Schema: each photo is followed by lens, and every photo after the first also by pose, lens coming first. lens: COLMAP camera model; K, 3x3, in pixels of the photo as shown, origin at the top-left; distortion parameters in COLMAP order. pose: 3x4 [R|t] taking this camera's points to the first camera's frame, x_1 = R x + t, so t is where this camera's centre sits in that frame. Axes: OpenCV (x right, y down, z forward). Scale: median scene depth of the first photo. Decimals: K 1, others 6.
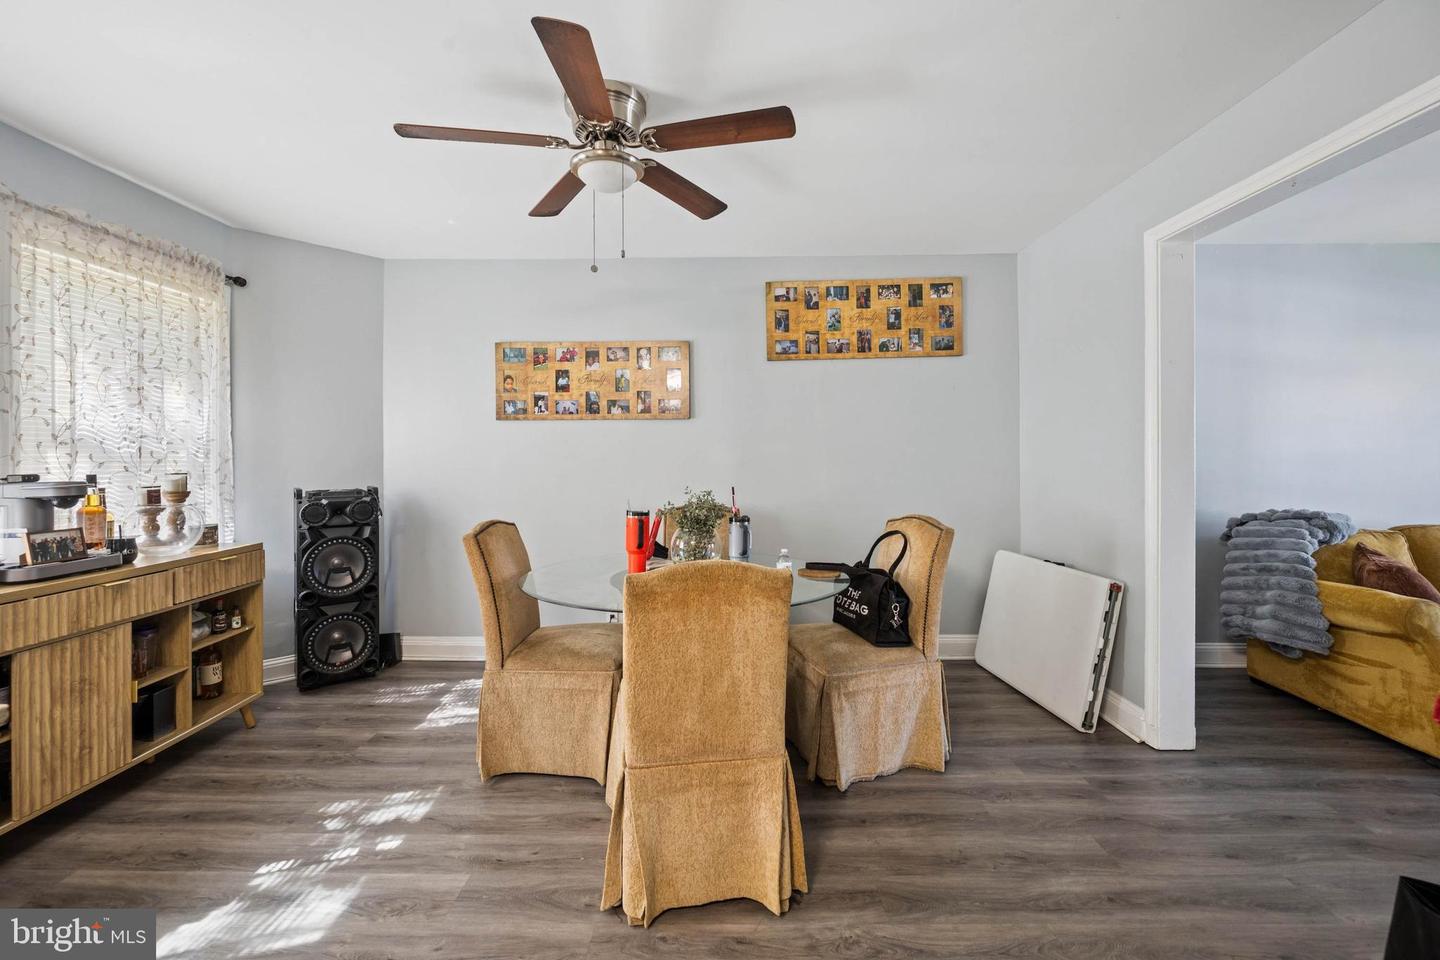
lens RADIAL K [[568.2, 0, 729.1], [0, 568.2, 462.3], [0, 0, 1]] dist [-0.001964, -0.000813]
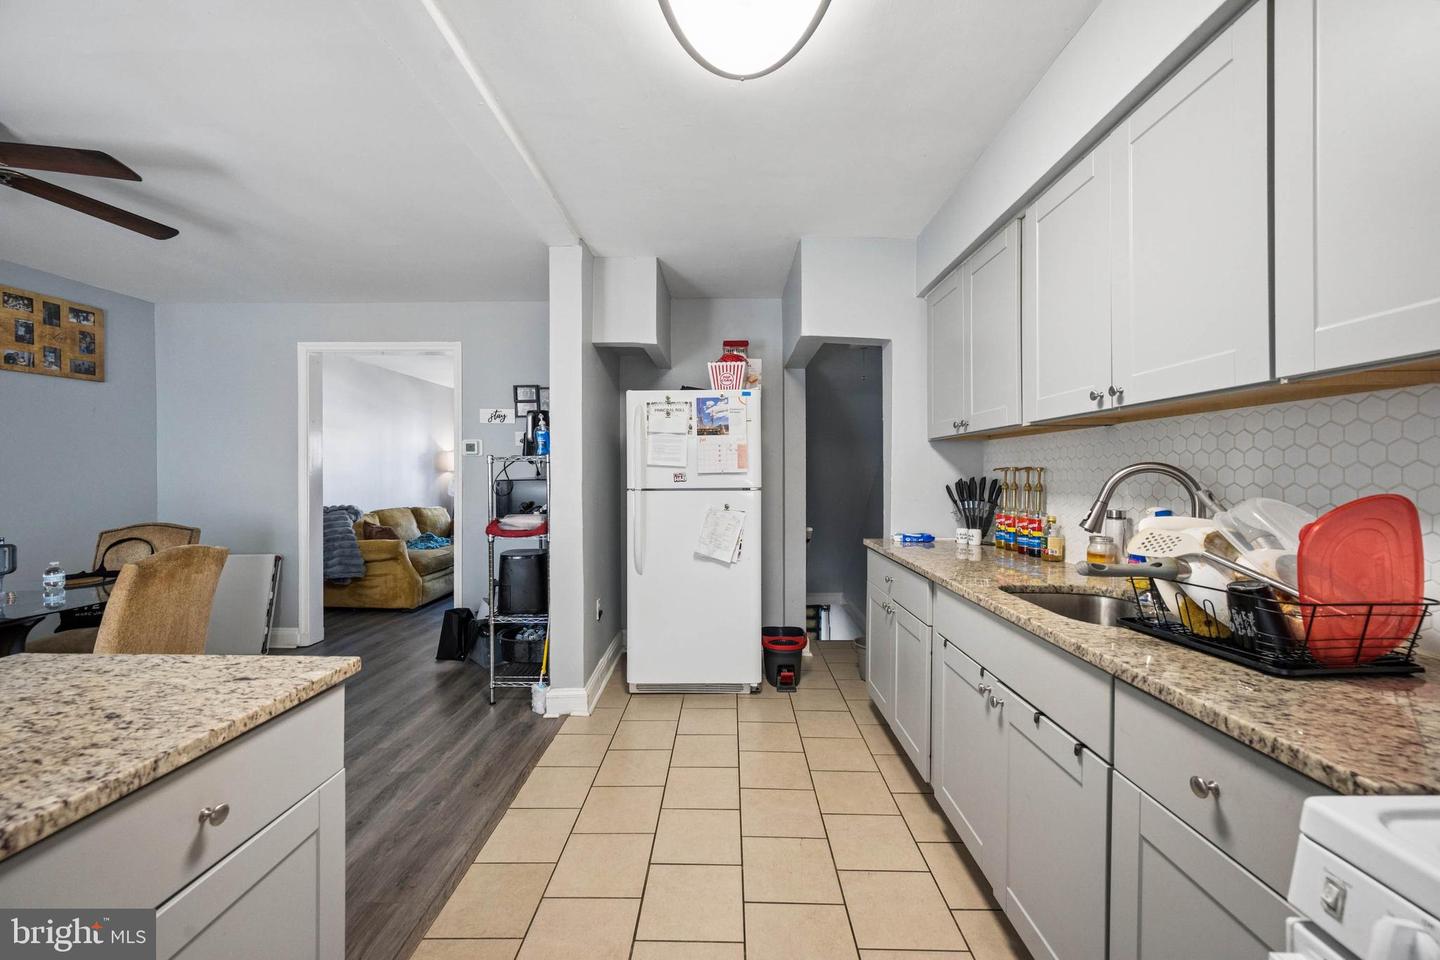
lens RADIAL K [[568.2, 0, 720.3], [0, 568.2, 478.3], [0, 0, 1]] dist [-0.001964, -0.000813]
pose [[0.002466, -0.004440, 0.999987, -0.832484], [0.008663, 0.999953, 0.004419, 0.001232], [-0.999959, 0.008652, 0.002504, -0.221898]]
